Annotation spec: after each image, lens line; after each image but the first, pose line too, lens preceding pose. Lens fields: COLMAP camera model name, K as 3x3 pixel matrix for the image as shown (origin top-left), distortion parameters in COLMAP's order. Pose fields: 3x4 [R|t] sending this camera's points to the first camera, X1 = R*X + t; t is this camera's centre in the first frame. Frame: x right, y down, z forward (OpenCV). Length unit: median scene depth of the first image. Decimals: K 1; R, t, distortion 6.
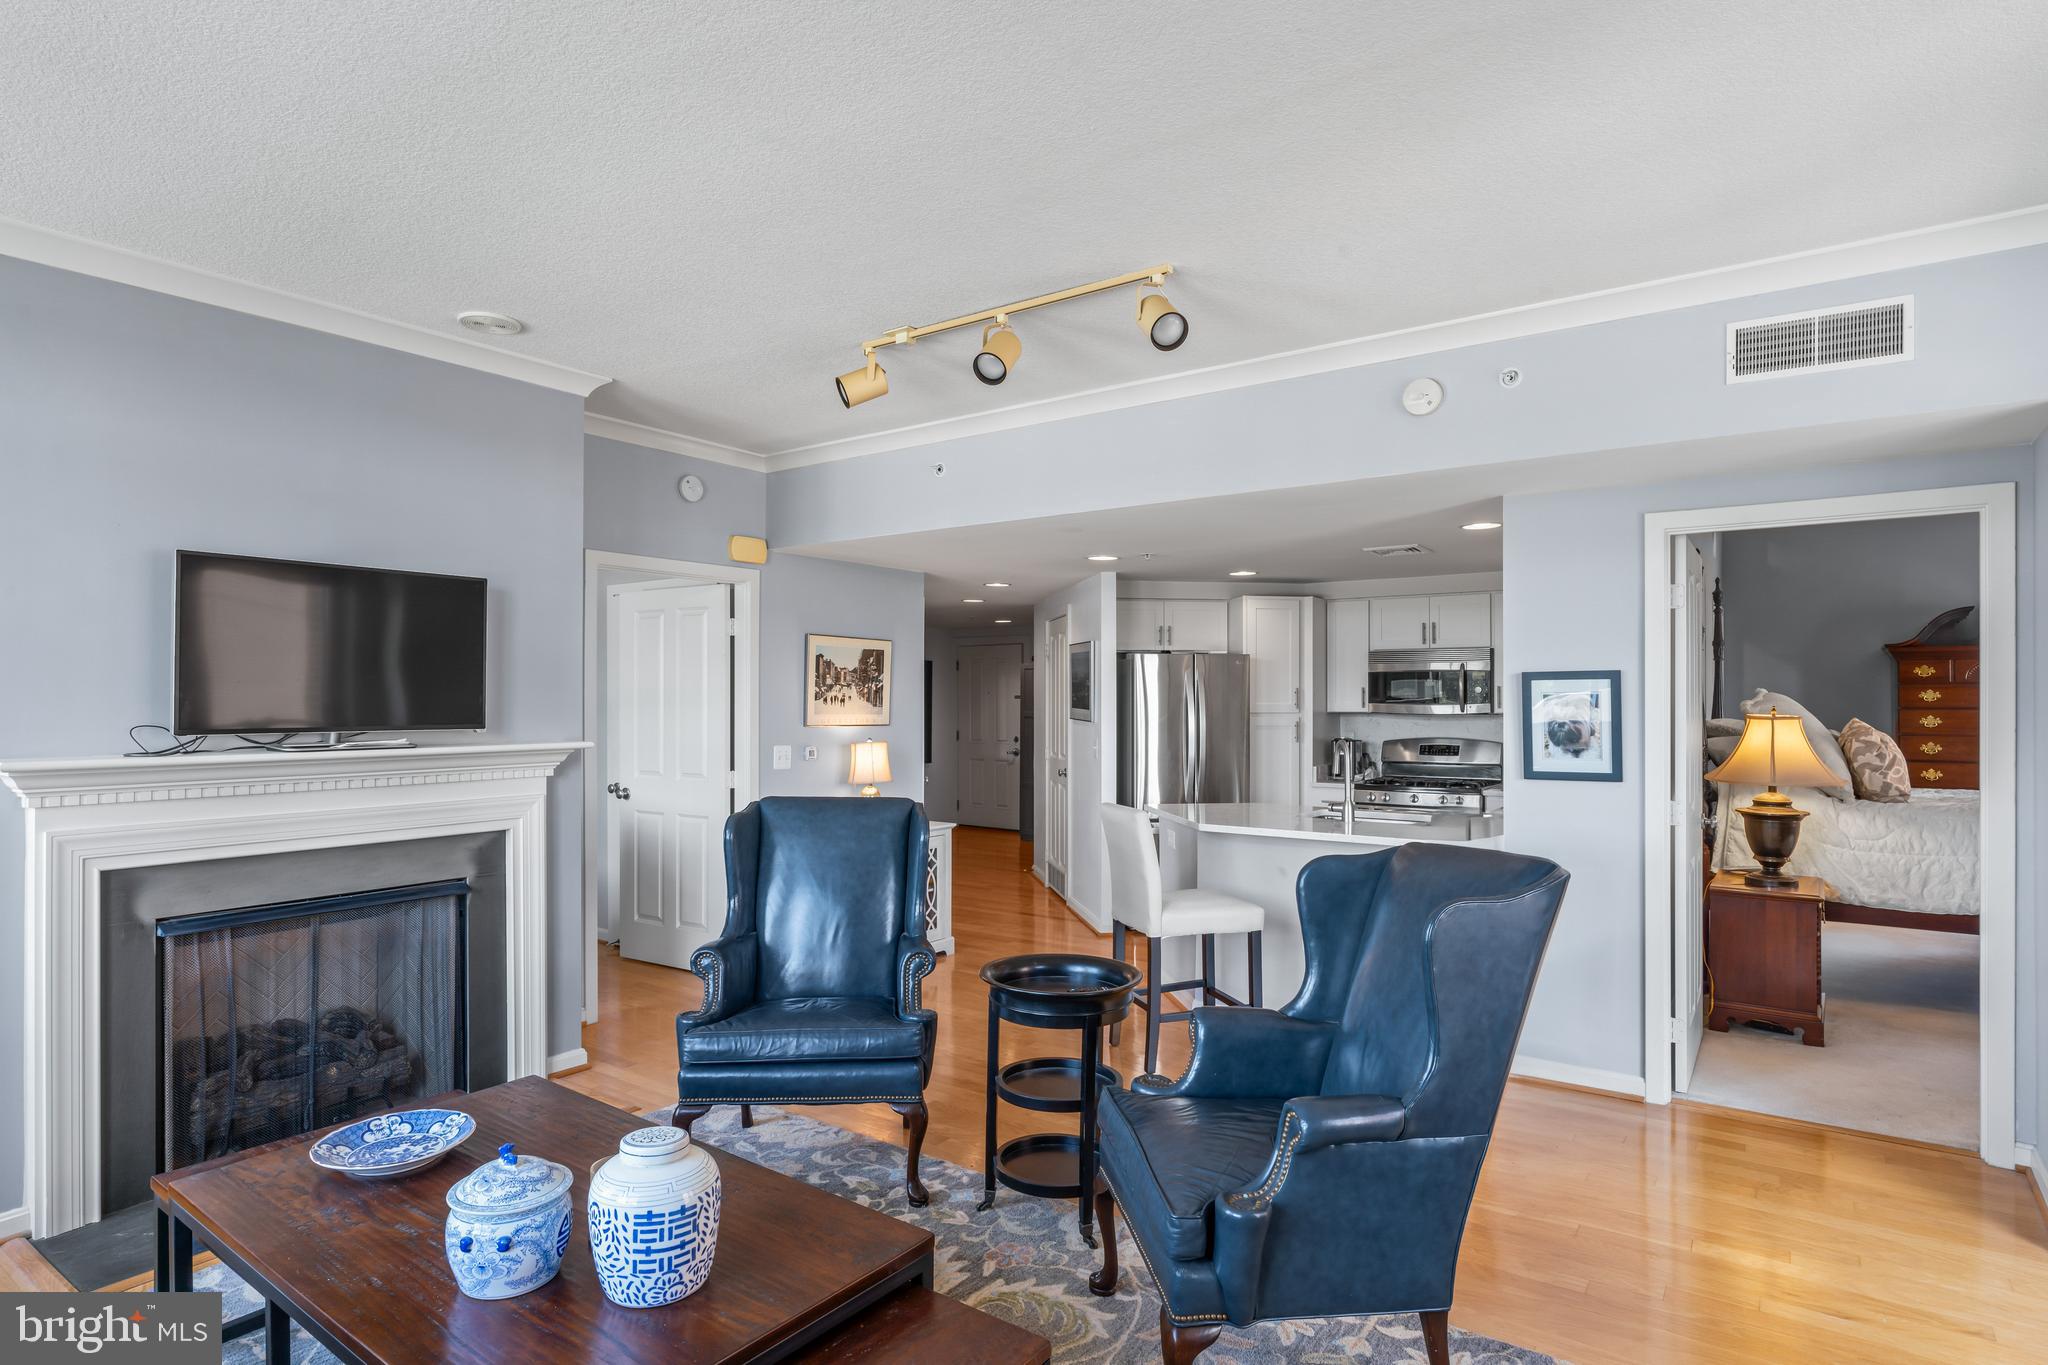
lens RADIAL K [[1154.3, 0, 1024.5], [0, 1154.3, 694.9], [0, 0, 1]] dist [-0.004703, 0.001891]
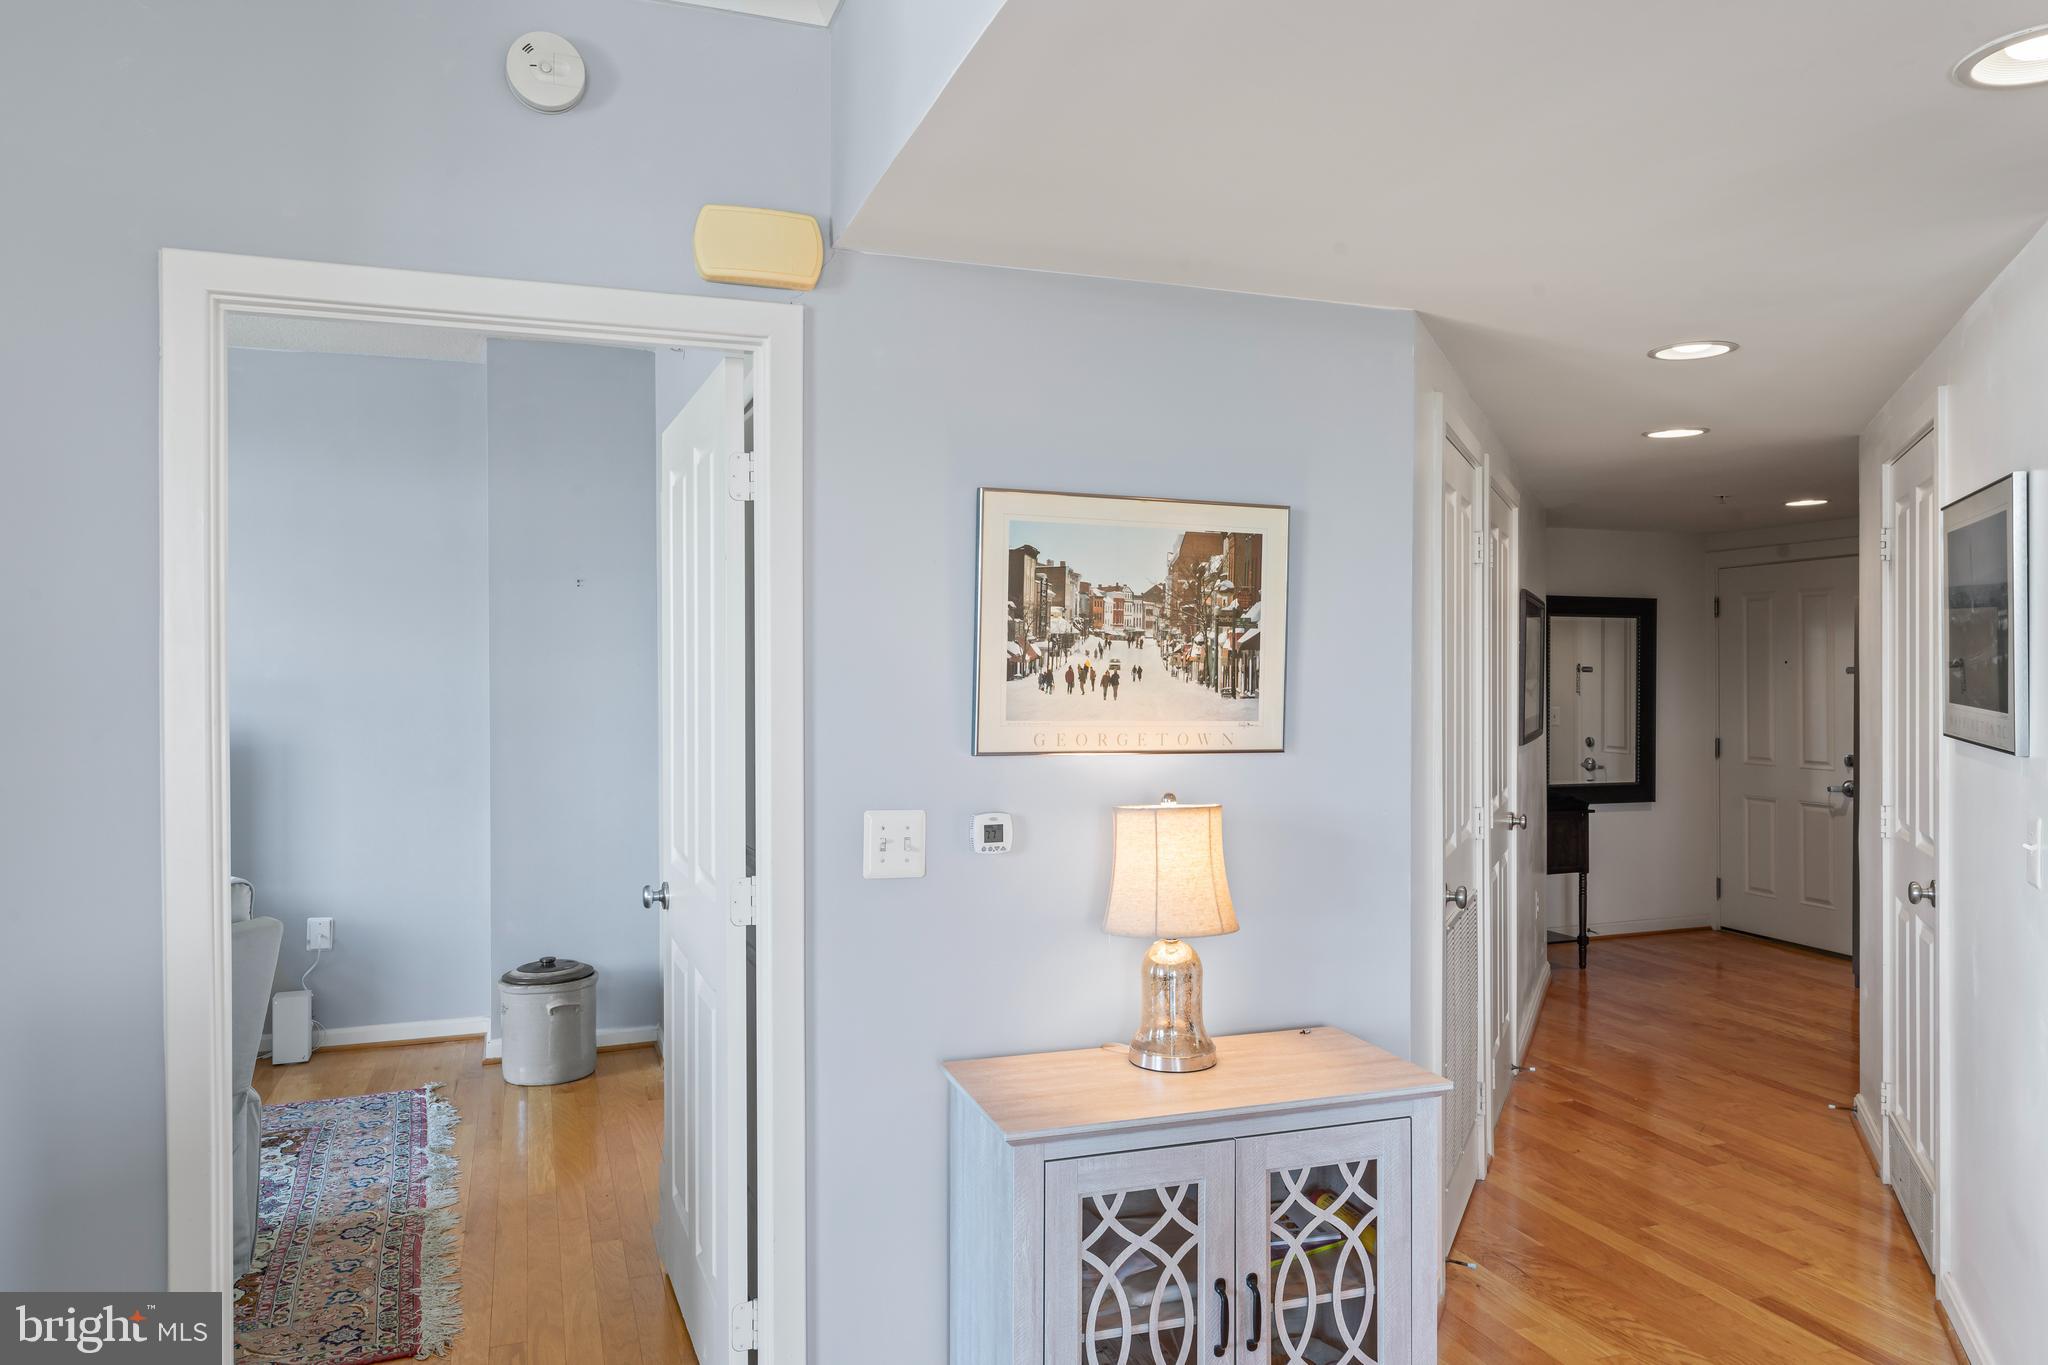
lens RADIAL K [[1362.4, 0, 1006.7], [0, 1362.4, 677.7], [0, 0, 1]] dist [-0.016542, 0.001058]
pose [[0.818104, -0.001635, -0.575068, 0.050576], [0.004724, 0.999981, 0.003876, 0.002227], [0.575051, -0.005888, 0.818097, 0.641576]]
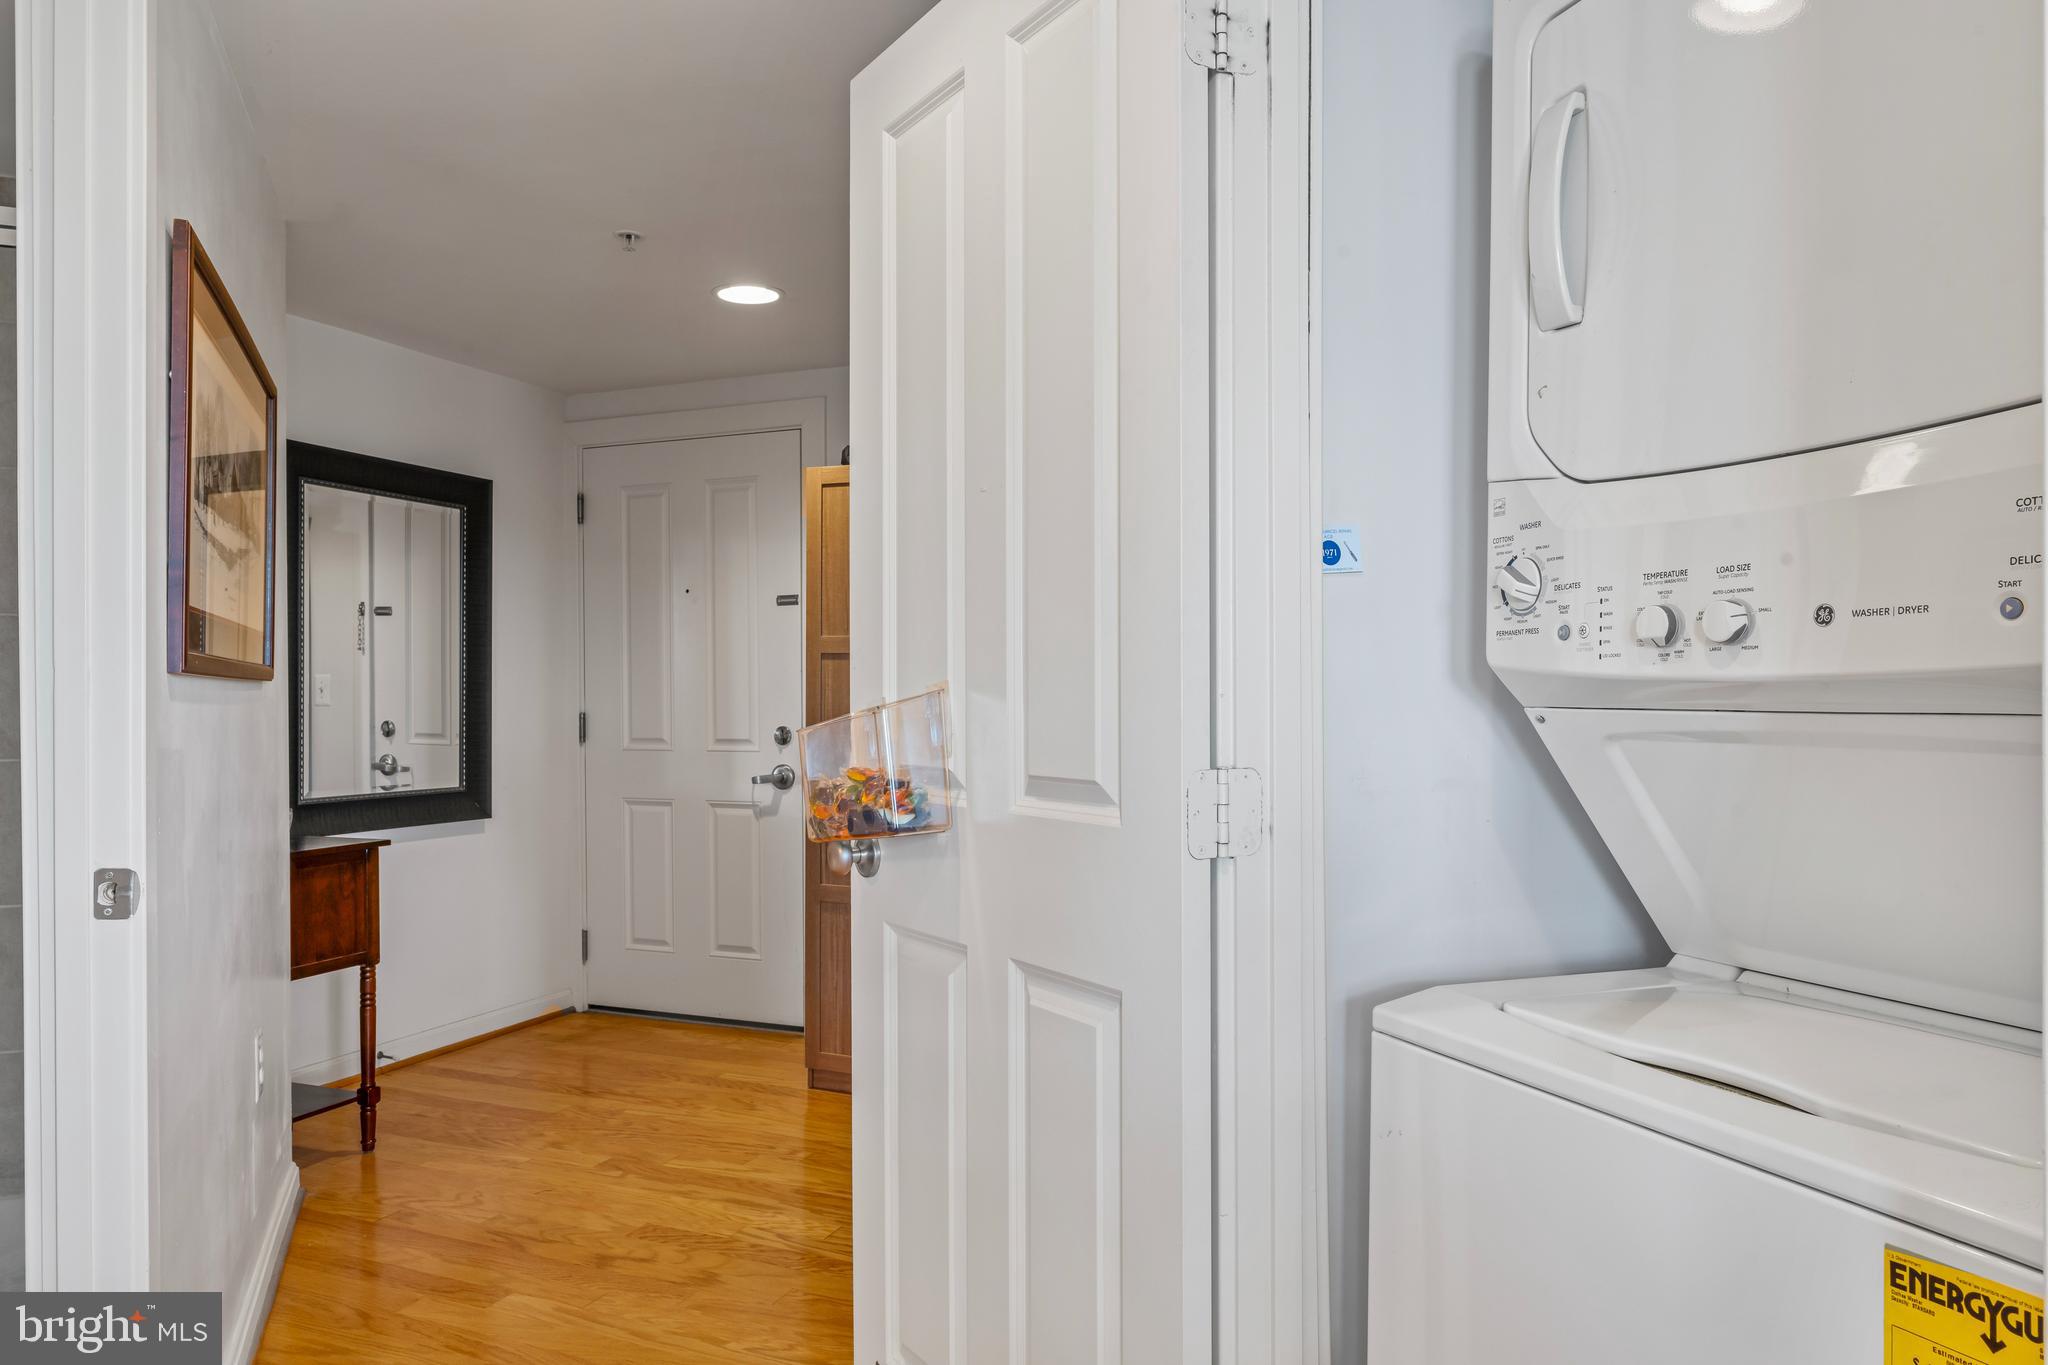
lens RADIAL K [[1389.2, 0, 1013.5], [0, 1389.2, 690.3], [0, 0, 1]] dist [0.002511, 0.003583]
pose [[0.975792, -0.004954, 0.218646, -0.048792], [0.004761, 0.999988, 0.001413, 0.046492], [-0.218651, -0.000338, 0.975803, 1.113311]]
